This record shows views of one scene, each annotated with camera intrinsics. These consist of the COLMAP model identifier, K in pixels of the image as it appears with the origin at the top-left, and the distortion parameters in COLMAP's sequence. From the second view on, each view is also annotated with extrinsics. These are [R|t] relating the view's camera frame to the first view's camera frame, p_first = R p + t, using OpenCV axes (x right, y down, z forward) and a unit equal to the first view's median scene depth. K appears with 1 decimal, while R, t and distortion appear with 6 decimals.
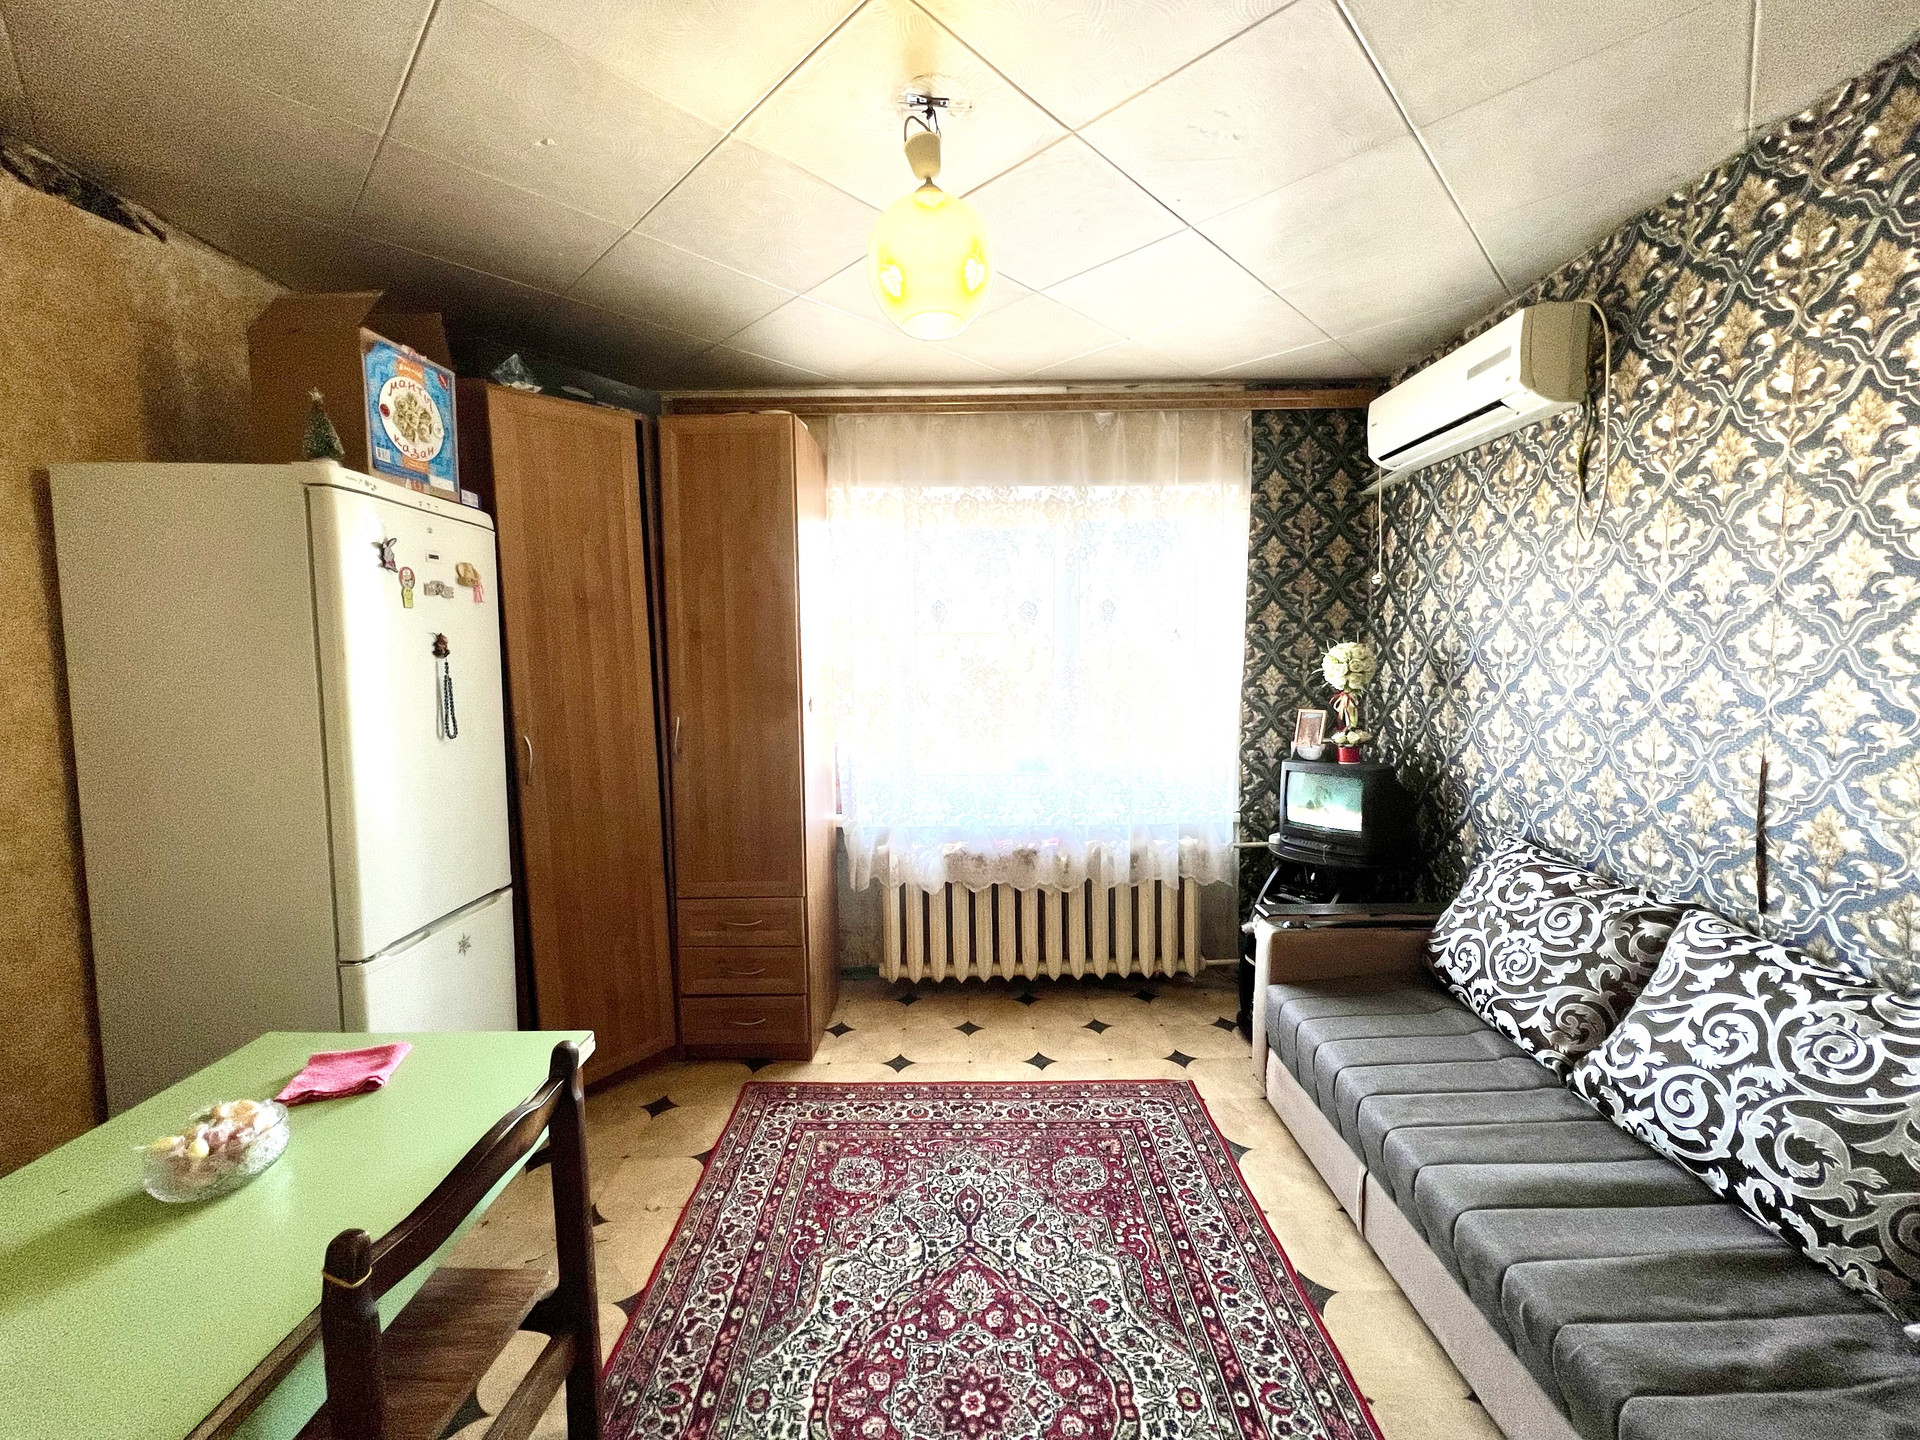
lens RADIAL K [[765.8, 0, 954.3], [0, 765.8, 717.8], [0, 0, 1]] dist [-0.001561, -0.000099]
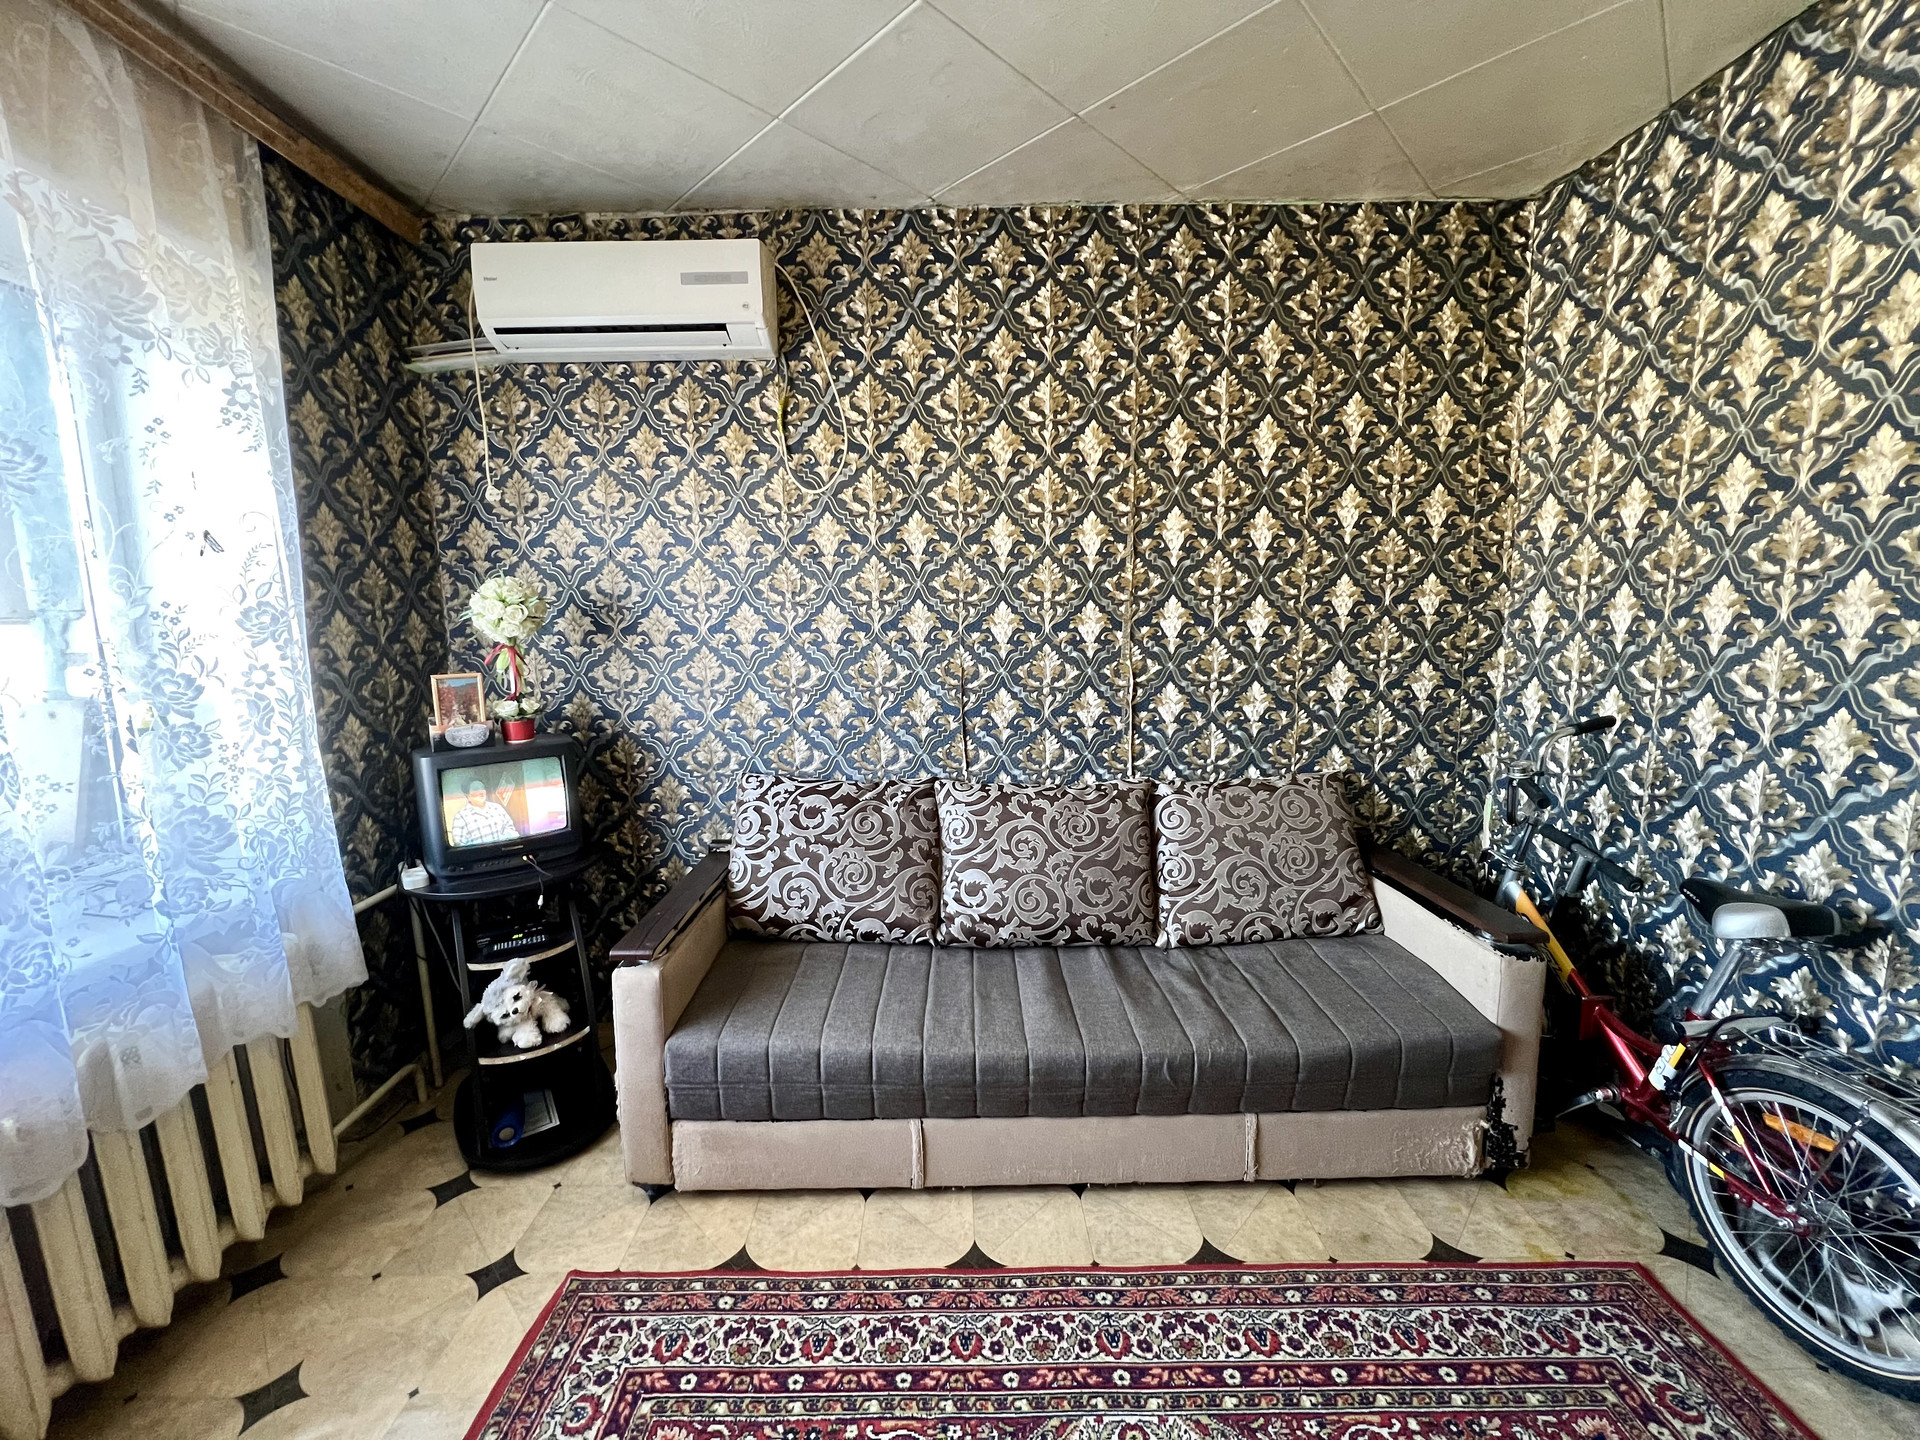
lens RADIAL K [[766.6, 0, 958.9], [0, 766.6, 724.1], [0, 0, 1]] dist [-0.000663, 0.000044]
pose [[-0.011402, -0.114332, 0.993377, -0.312653], [0.096551, 0.988674, 0.114899, -0.002039], [-0.995263, 0.097222, -0.000234, 0.794570]]
